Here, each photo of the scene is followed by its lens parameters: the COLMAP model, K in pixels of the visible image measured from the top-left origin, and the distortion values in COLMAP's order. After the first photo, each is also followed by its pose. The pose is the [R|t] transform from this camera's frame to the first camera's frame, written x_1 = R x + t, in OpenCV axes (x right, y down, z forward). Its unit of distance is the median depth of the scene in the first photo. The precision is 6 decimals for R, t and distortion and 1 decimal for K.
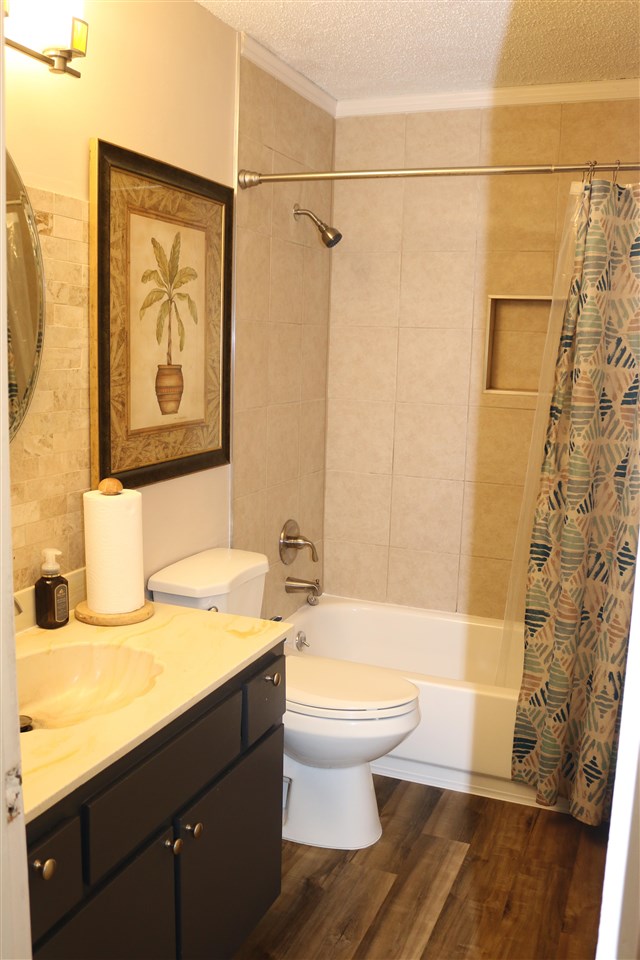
lens RADIAL K [[869.5, 0, 320.0], [0, 869.5, 480.0], [0, 0, 1]] dist [-0.169307, 0.123676]
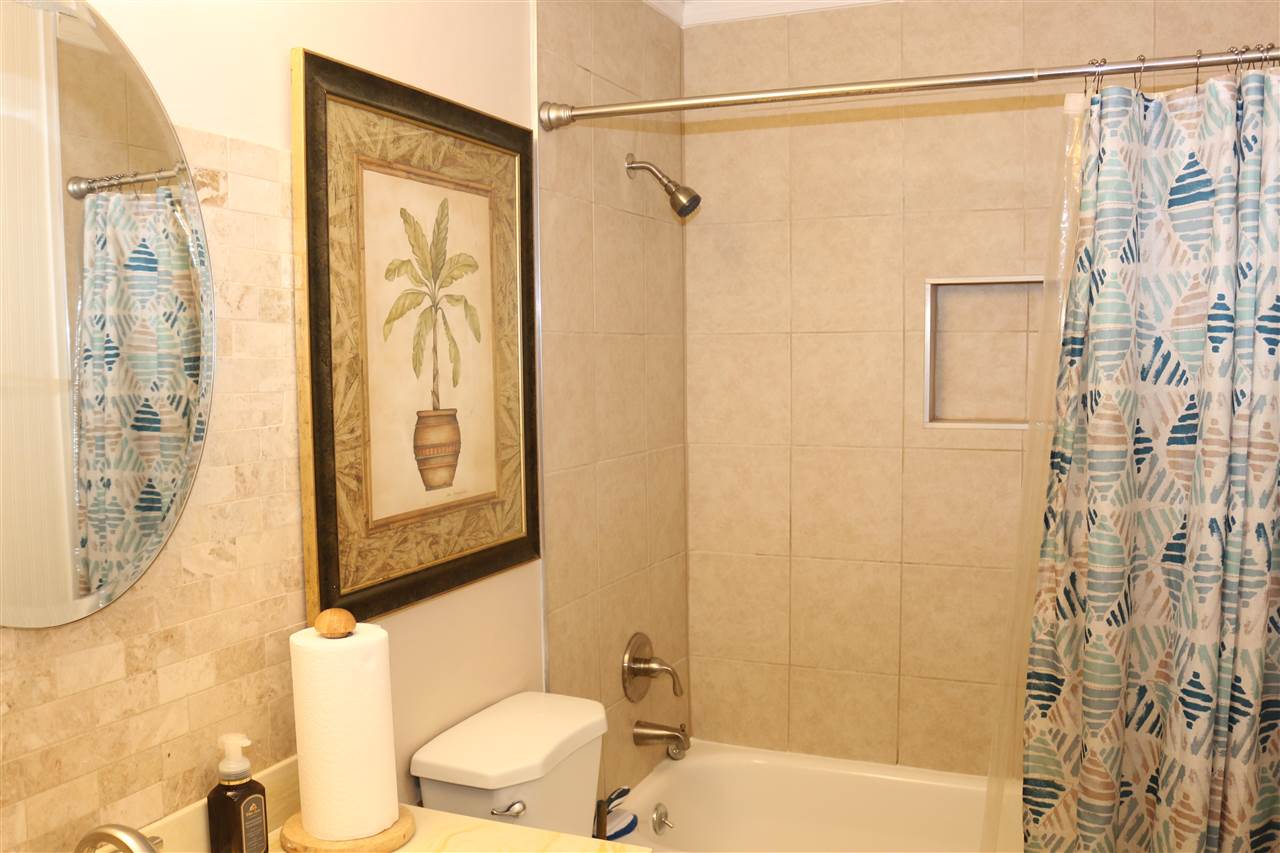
lens RADIAL K [[1159.3, 0, 640.0], [0, 1159.3, 426.5], [0, 0, 1]] dist [-0.169307, 0.123676]
pose [[0.999009, -0.037126, -0.024561, -0.007537], [0.034681, 0.995024, -0.093400, -0.038081], [0.027906, 0.092456, 0.995326, 0.174042]]
